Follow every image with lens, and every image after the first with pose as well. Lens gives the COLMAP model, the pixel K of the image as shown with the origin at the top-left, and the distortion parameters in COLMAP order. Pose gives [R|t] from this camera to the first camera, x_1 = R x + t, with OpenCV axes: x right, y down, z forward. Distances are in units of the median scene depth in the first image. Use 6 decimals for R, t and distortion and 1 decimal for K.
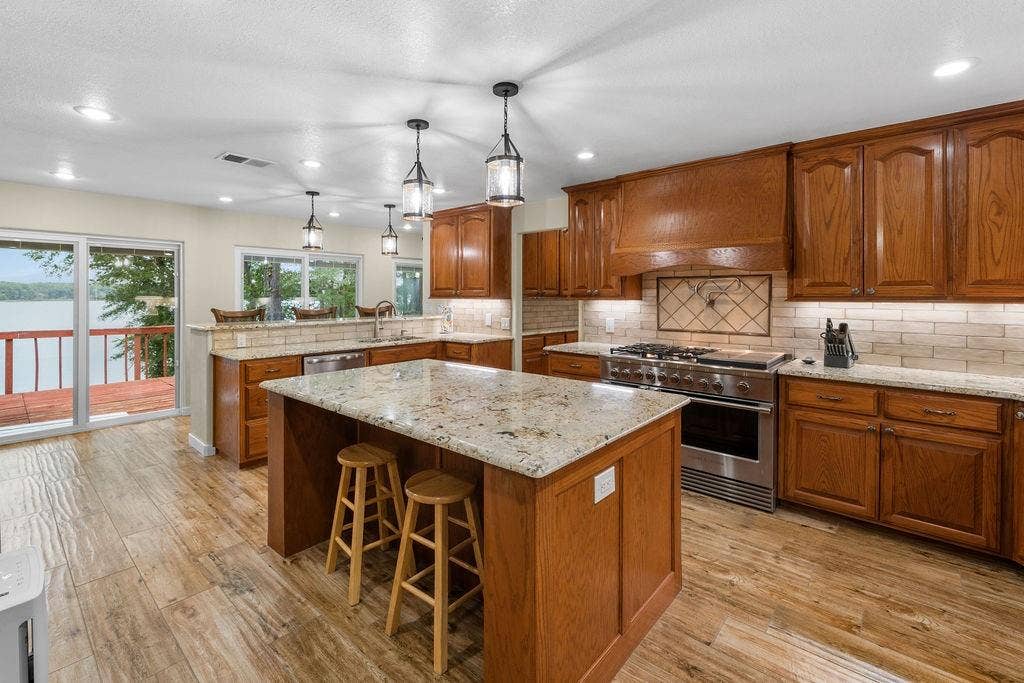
lens RADIAL K [[450.2, 0, 511.7], [0, 450.2, 309.1], [0, 0, 1]] dist [-0.001316, -0.000096]
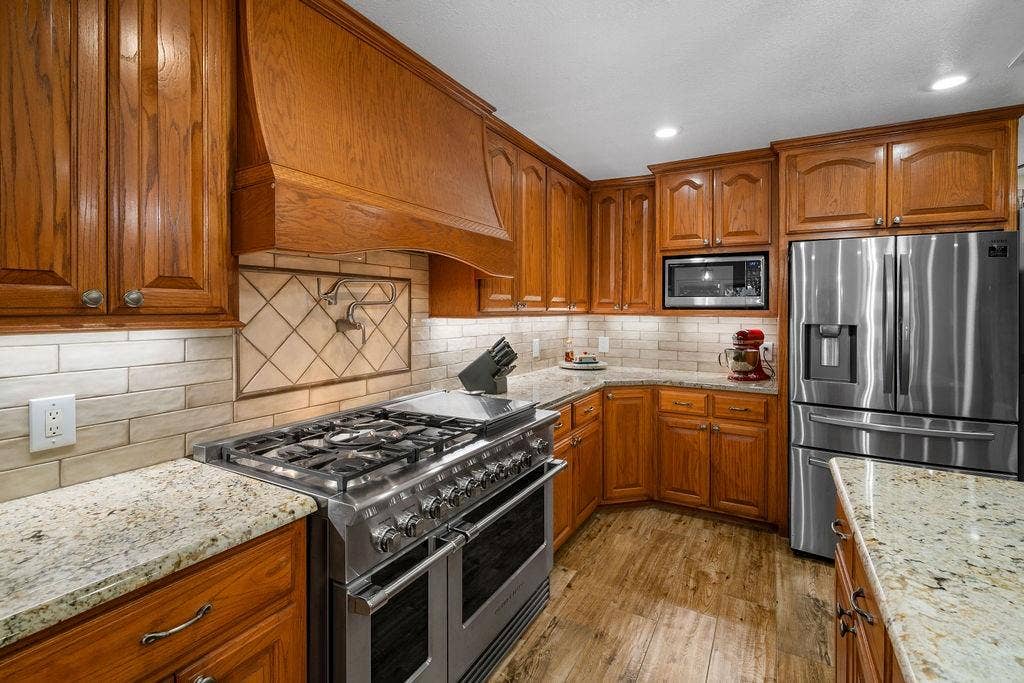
lens RADIAL K [[465.6, 0, 498.2], [0, 465.6, 312.5], [0, 0, 1]] dist [0.001060, 0.000122]
pose [[-0.186345, -0.006168, 0.982465, -0.132755], [0.030787, 0.999453, 0.012114, -0.031177], [-0.982002, 0.032505, -0.186053, 0.998345]]
